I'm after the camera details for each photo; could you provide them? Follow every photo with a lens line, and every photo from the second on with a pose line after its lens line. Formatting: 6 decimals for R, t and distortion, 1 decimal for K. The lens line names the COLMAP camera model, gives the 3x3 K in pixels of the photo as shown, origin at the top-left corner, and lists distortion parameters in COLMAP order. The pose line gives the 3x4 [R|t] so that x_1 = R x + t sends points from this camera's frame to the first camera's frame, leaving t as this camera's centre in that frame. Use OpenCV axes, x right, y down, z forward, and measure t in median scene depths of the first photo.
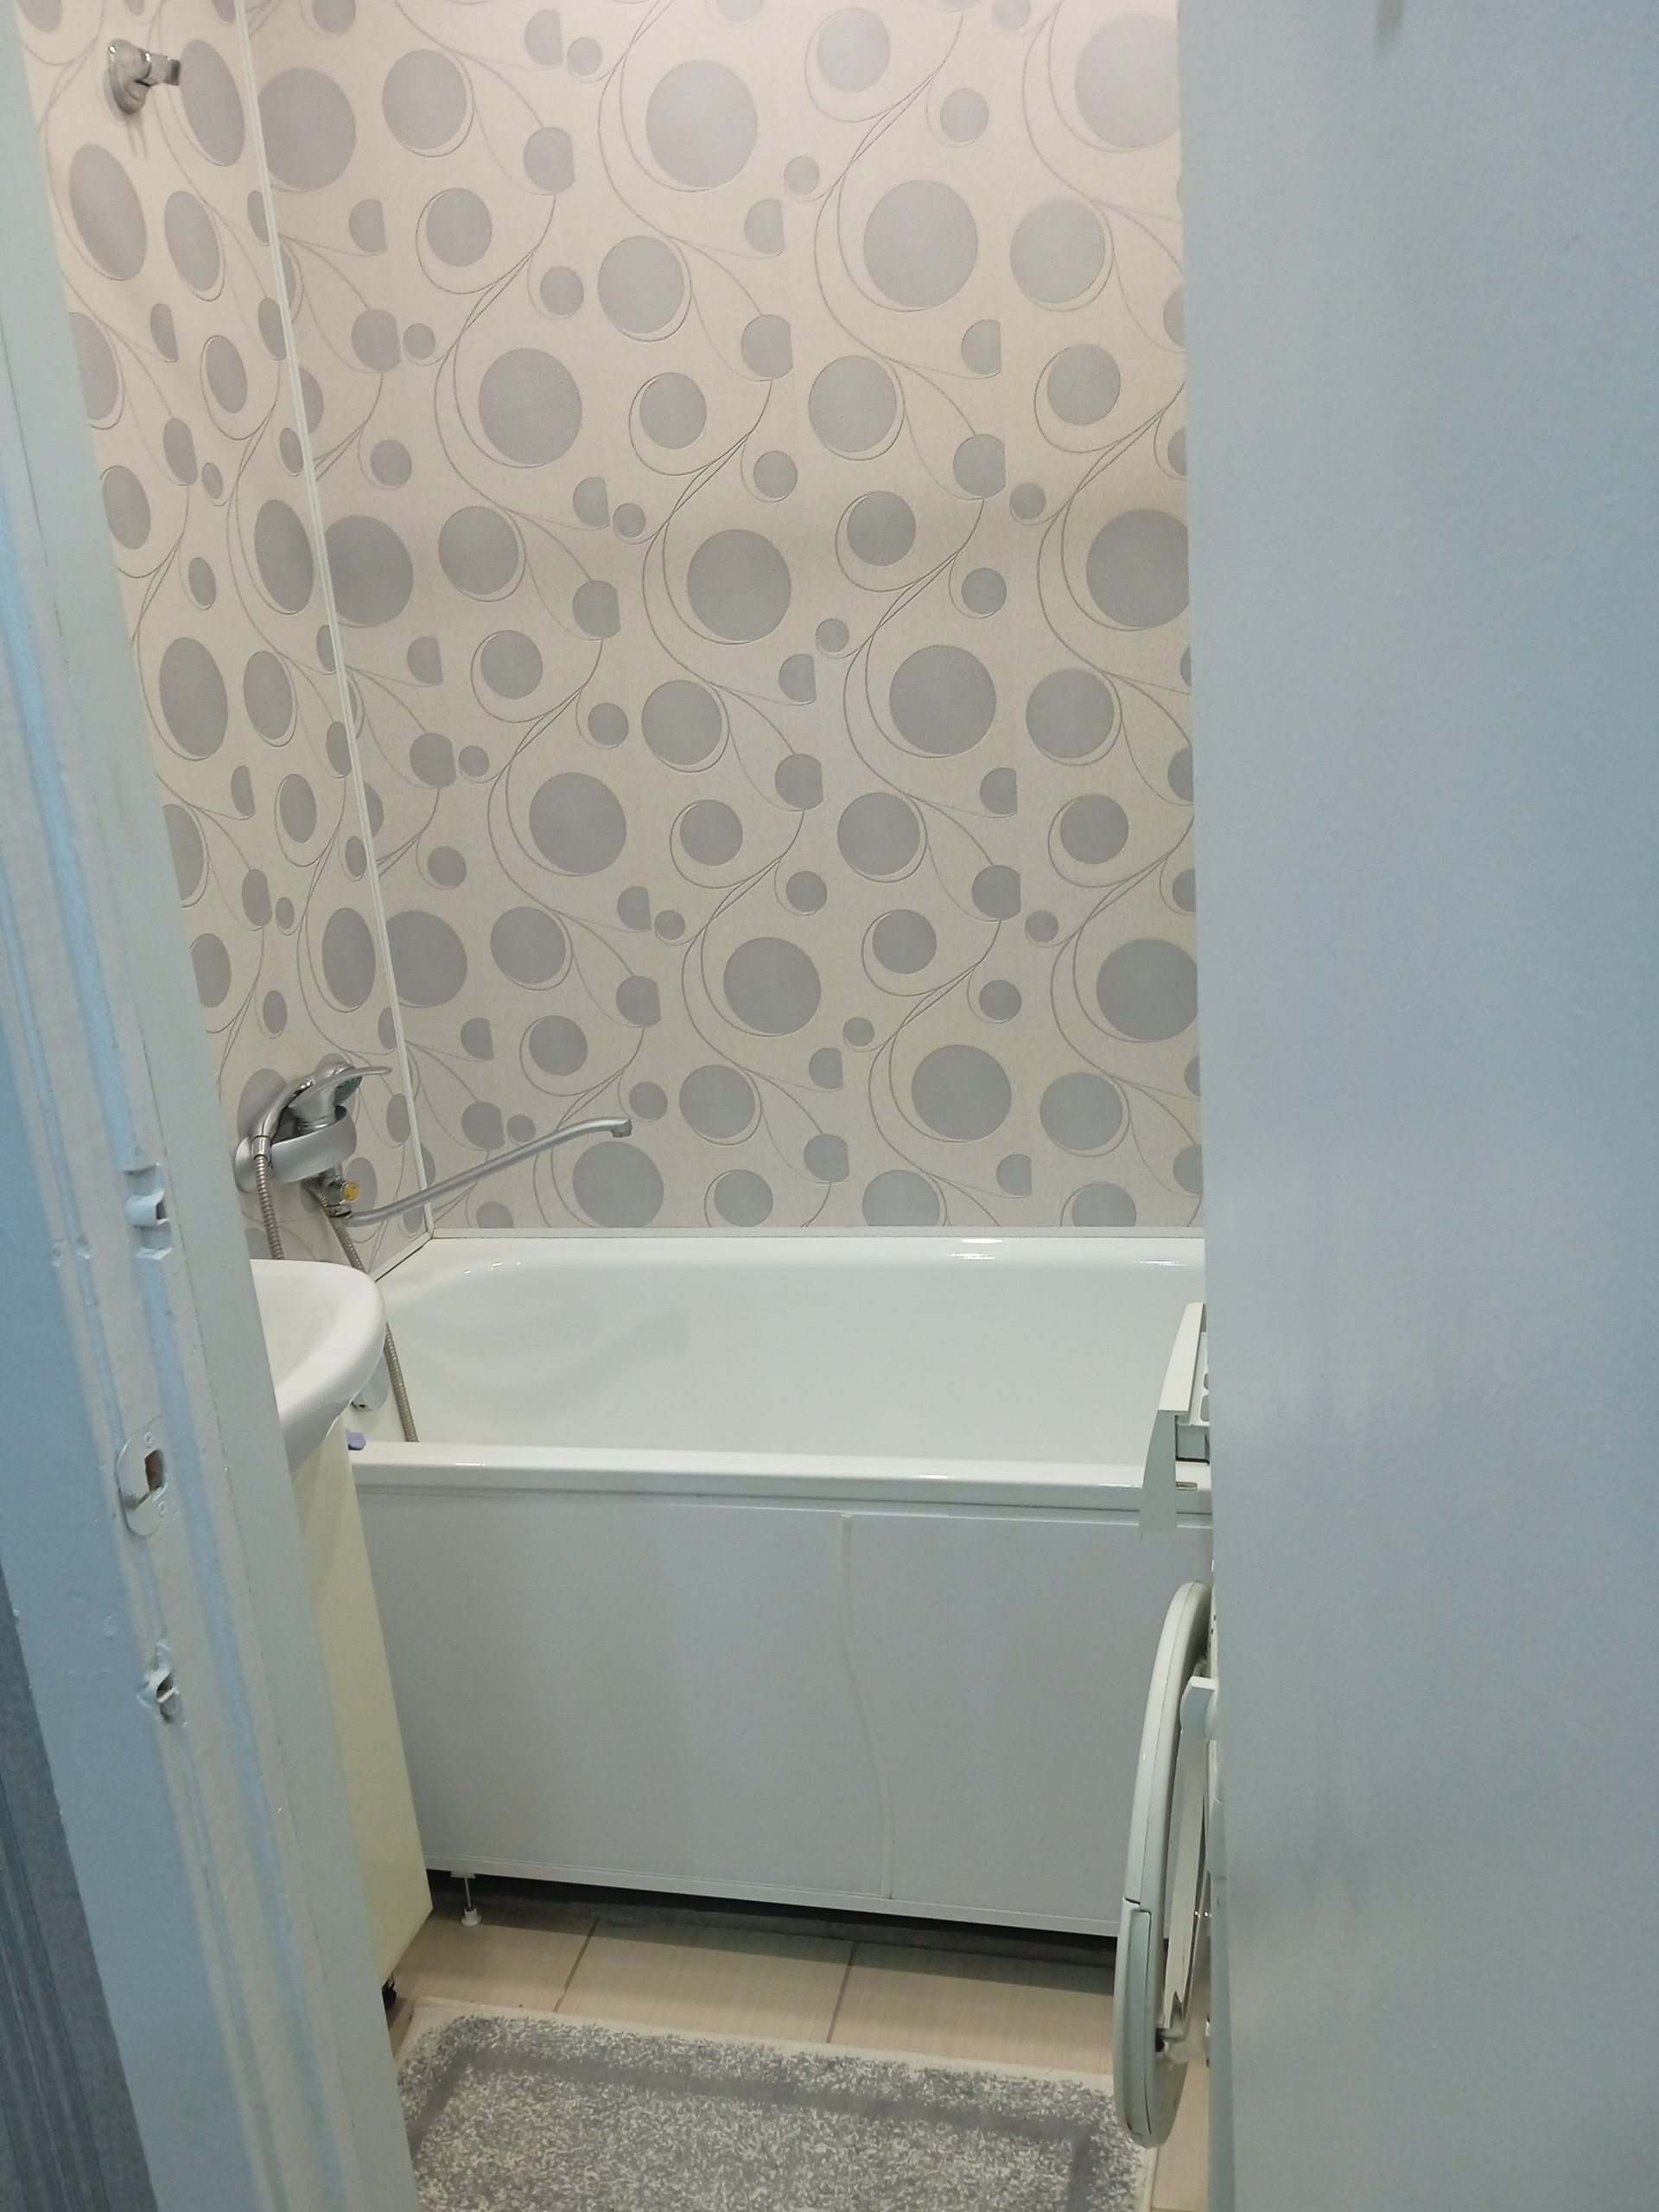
lens RADIAL K [[1873.9, 0, 818.7], [0, 1873.9, 1106.5], [0, 0, 1]] dist [0.124085, -0.218480]
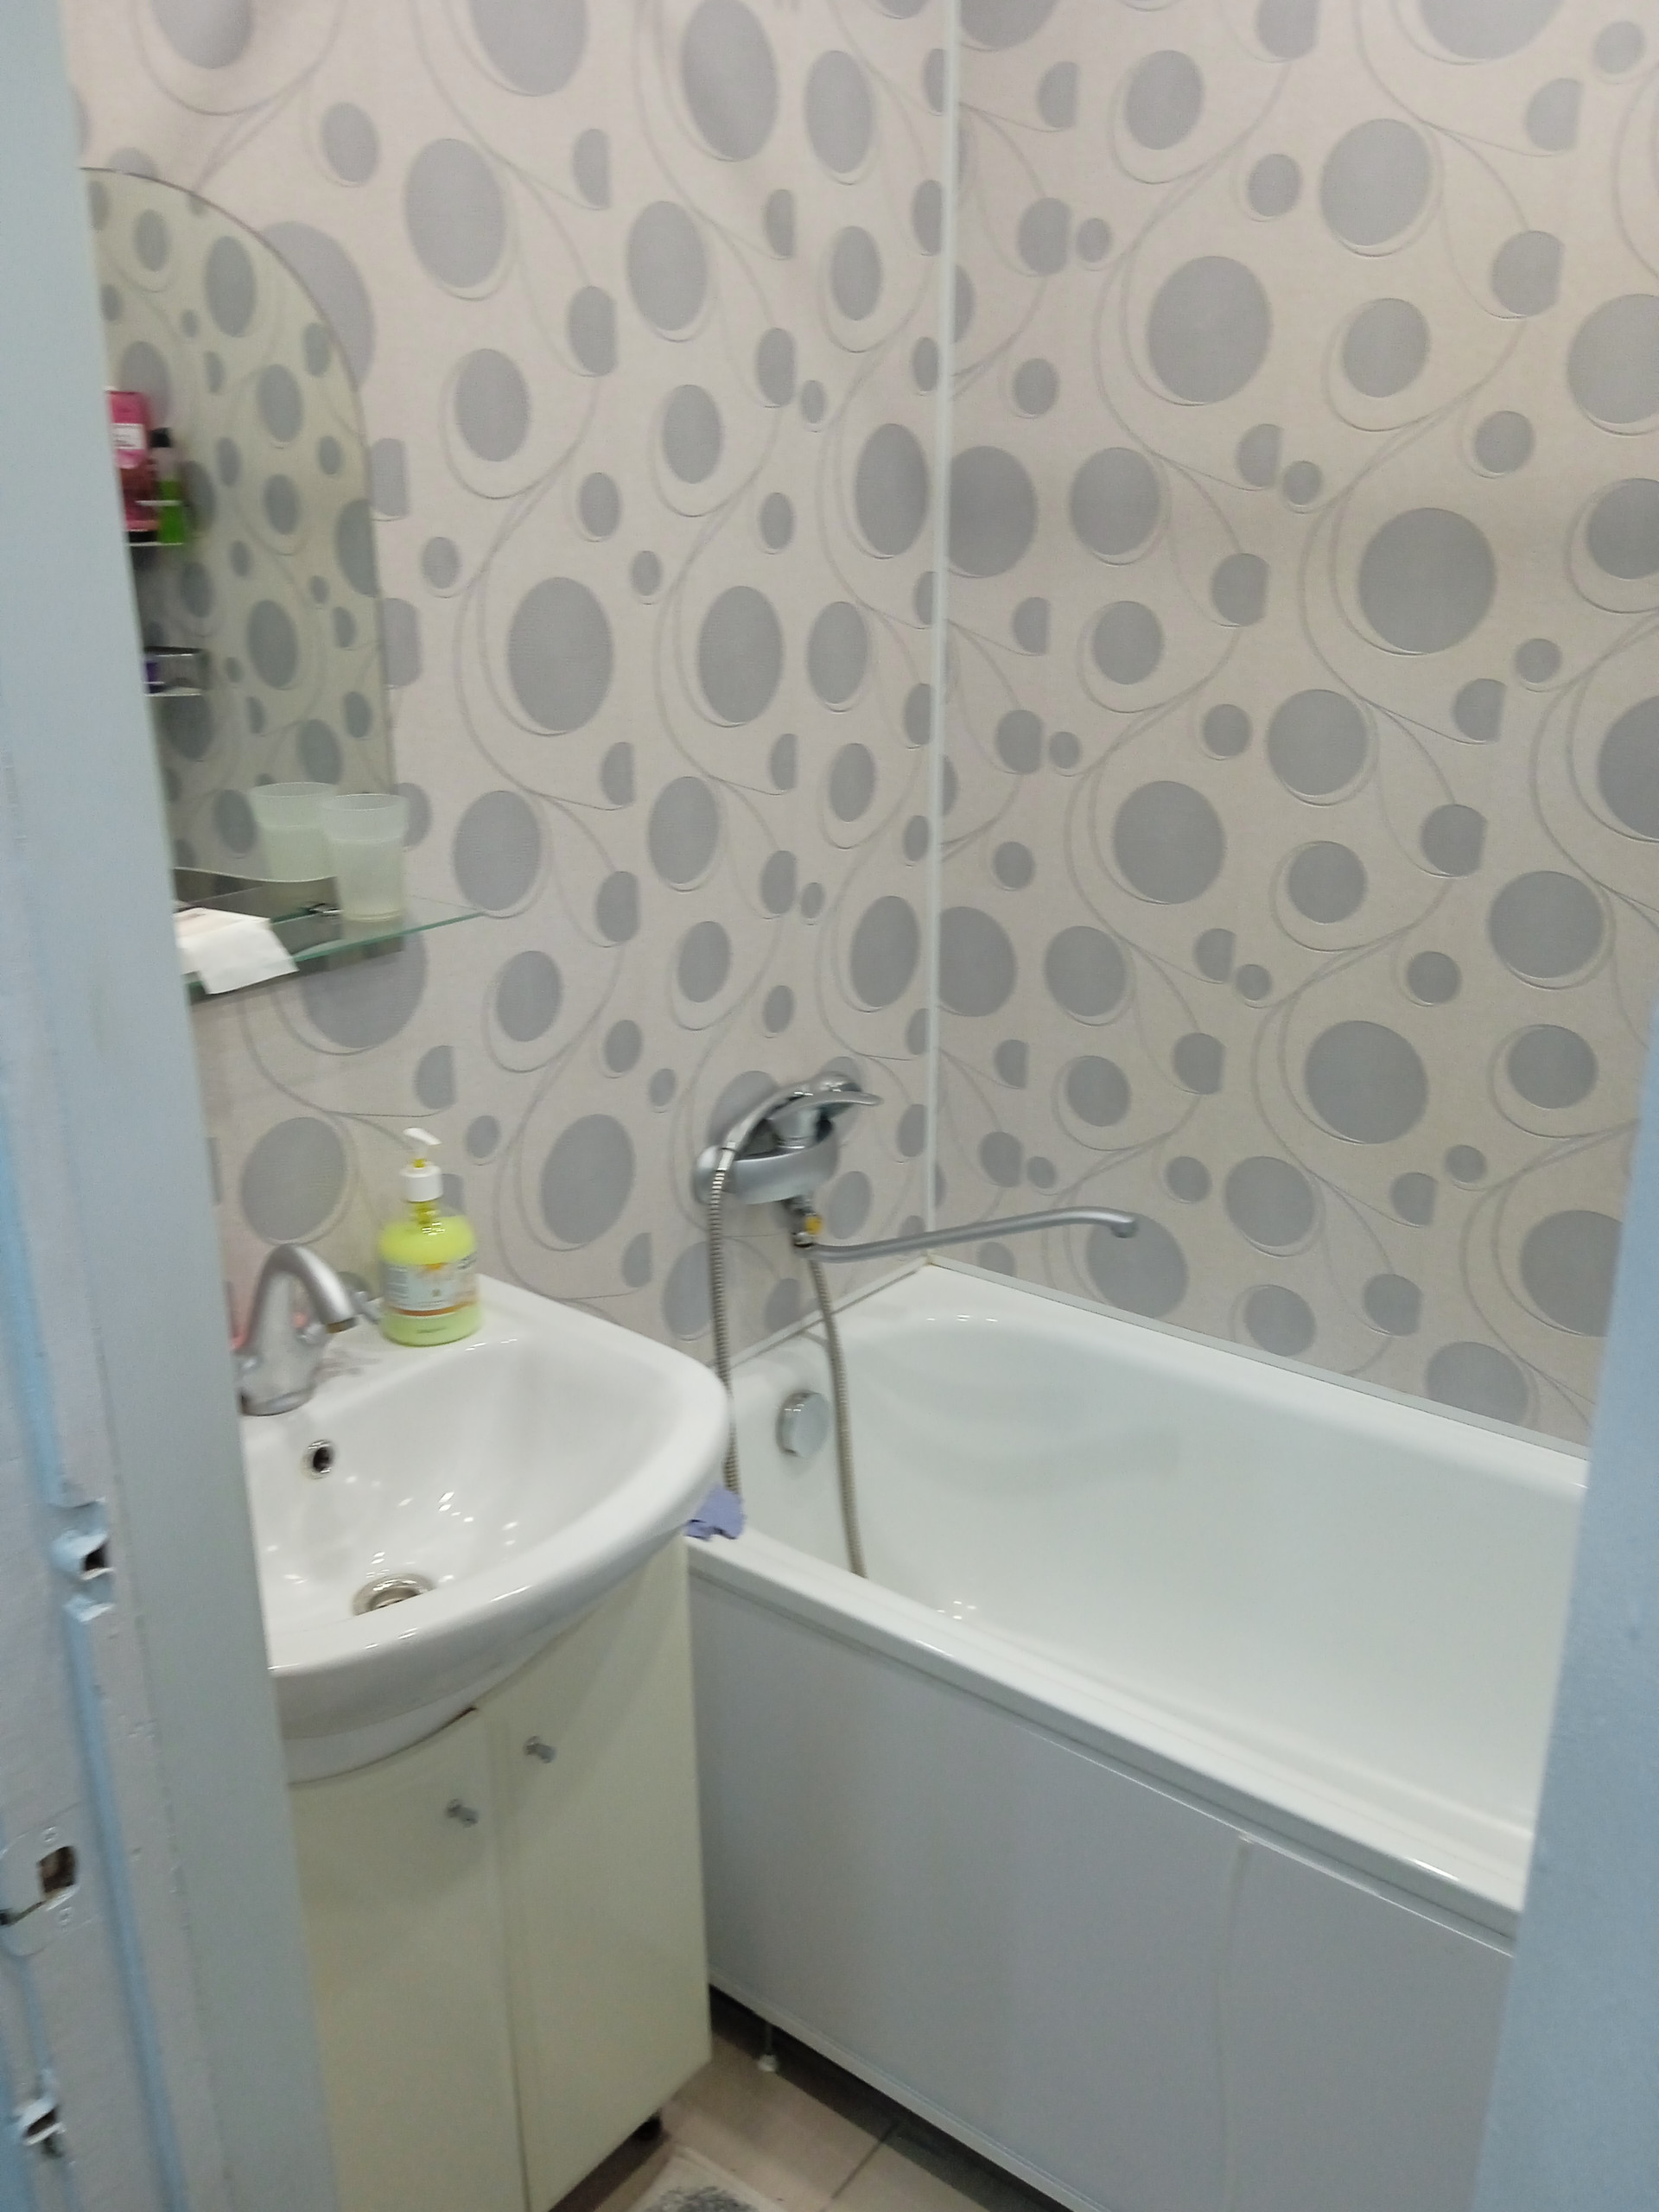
lens RADIAL K [[1873.9, 0, 818.7], [0, 1873.9, 1106.5], [0, 0, 1]] dist [0.124085, -0.218480]
pose [[0.908147, 0.216245, -0.358480, 0.056957], [-0.187533, 0.975682, 0.113475, -0.106783], [0.374300, -0.035825, 0.926615, 0.178585]]
